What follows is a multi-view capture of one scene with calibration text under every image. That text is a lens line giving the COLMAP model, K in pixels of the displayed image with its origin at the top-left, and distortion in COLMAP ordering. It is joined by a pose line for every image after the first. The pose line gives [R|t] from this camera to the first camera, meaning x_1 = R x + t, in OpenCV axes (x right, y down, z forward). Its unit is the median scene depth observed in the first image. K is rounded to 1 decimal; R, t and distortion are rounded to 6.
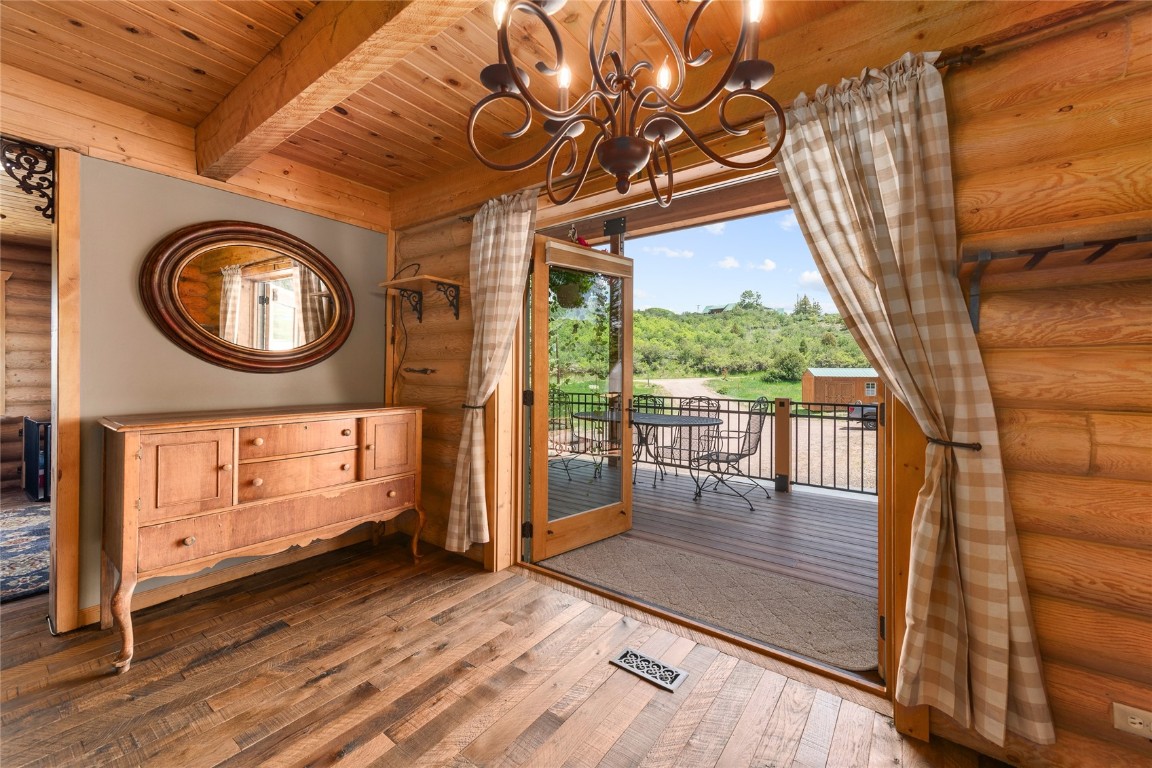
lens RADIAL K [[460.8, 0, 574.6], [0, 460.8, 371.6], [0, 0, 1]] dist [0.010765, -0.000383]
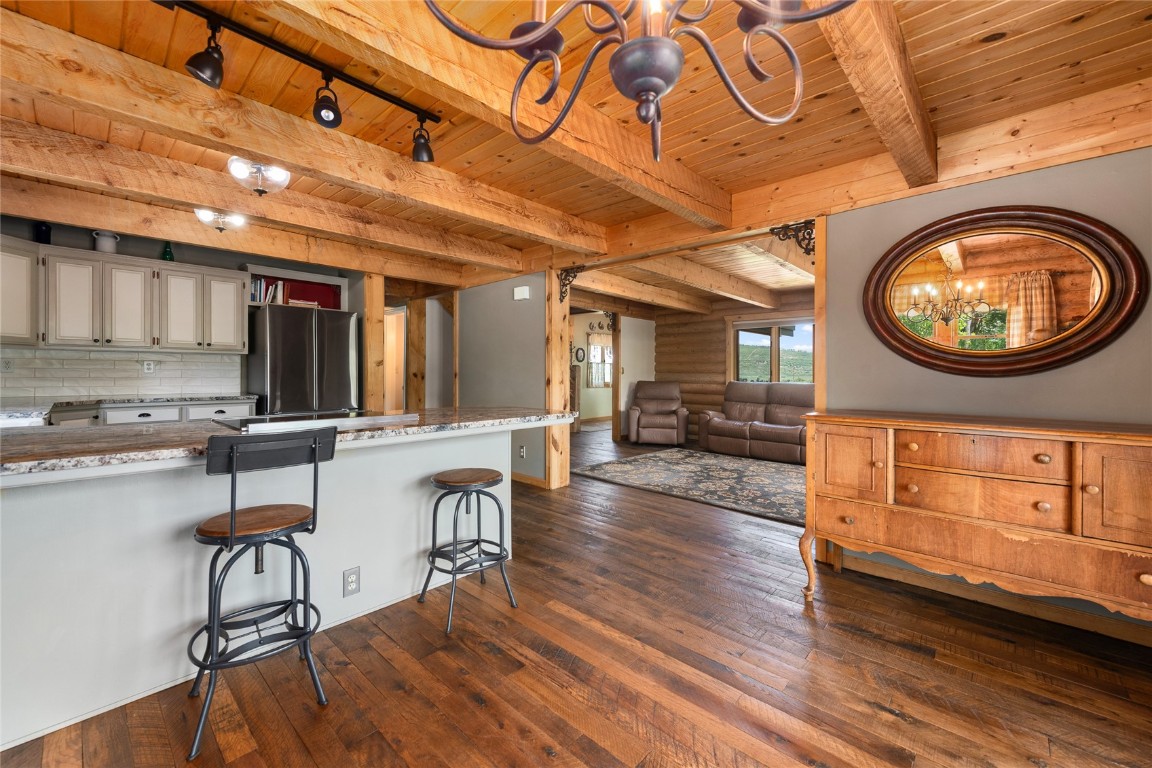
lens RADIAL K [[460.8, 0, 575.9], [0, 460.8, 372.0], [0, 0, 1]] dist [0.010765, -0.000383]
pose [[-0.104232, -0.009446, -0.994508, 0.336002], [-0.005253, 0.999946, -0.008947, 0.007627], [0.994539, 0.004292, -0.104276, 0.382390]]
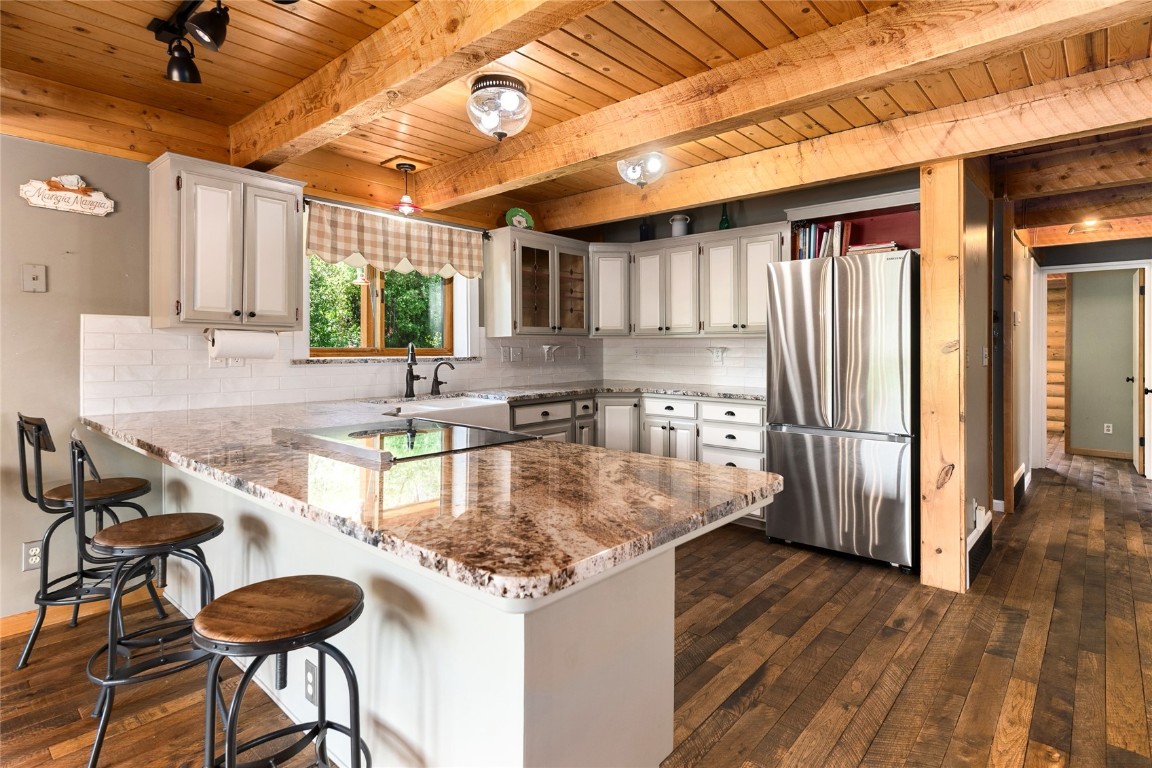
lens RADIAL K [[589.9, 0, 576.3], [0, 589.9, 350.6], [0, 0, 1]] dist [0.001483, 0.001298]
pose [[-0.996468, -0.012117, 0.083094, -0.981580], [-0.011795, 0.999921, 0.004365, -0.036197], [-0.083140, 0.003369, -0.996532, 0.611335]]
